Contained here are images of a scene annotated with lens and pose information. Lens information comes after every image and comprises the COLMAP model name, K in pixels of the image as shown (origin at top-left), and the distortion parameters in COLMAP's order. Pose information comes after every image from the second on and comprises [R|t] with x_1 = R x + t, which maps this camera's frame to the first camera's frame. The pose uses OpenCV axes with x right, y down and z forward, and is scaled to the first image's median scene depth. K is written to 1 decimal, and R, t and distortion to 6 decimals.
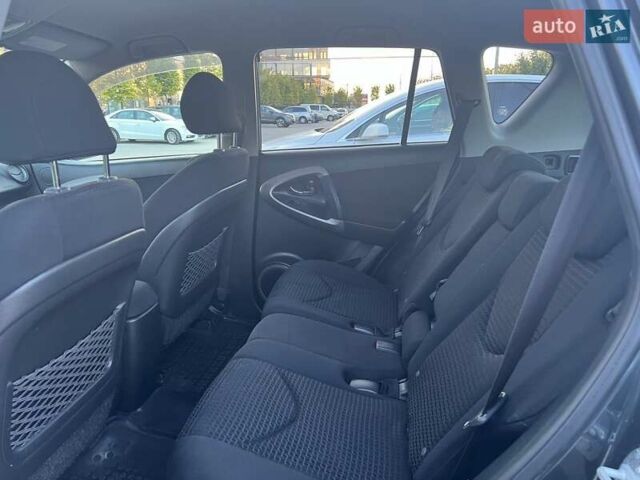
lens RADIAL K [[493.1, 0, 320.0], [0, 493.1, 240.0], [0, 0, 1]] dist [0.036797, 0.003068]
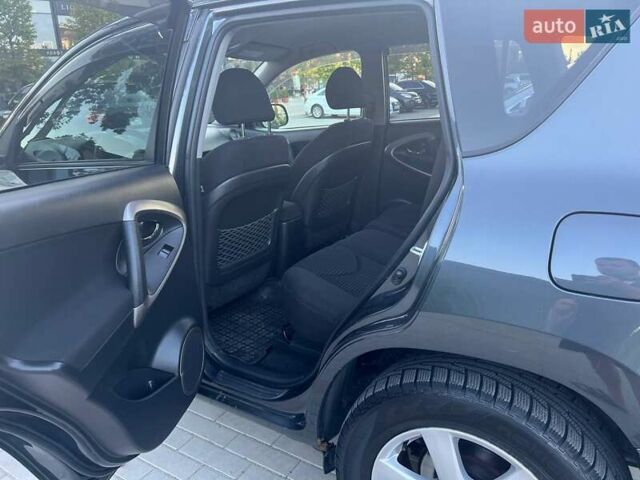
lens RADIAL K [[493.1, 0, 320.0], [0, 493.1, 240.0], [0, 0, 1]] dist [0.036797, 0.003068]
pose [[0.923197, 0.092066, -0.373138, 0.310496], [-0.073531, 0.995260, 0.063640, 0.090236], [0.377228, -0.031315, 0.925591, -0.426854]]
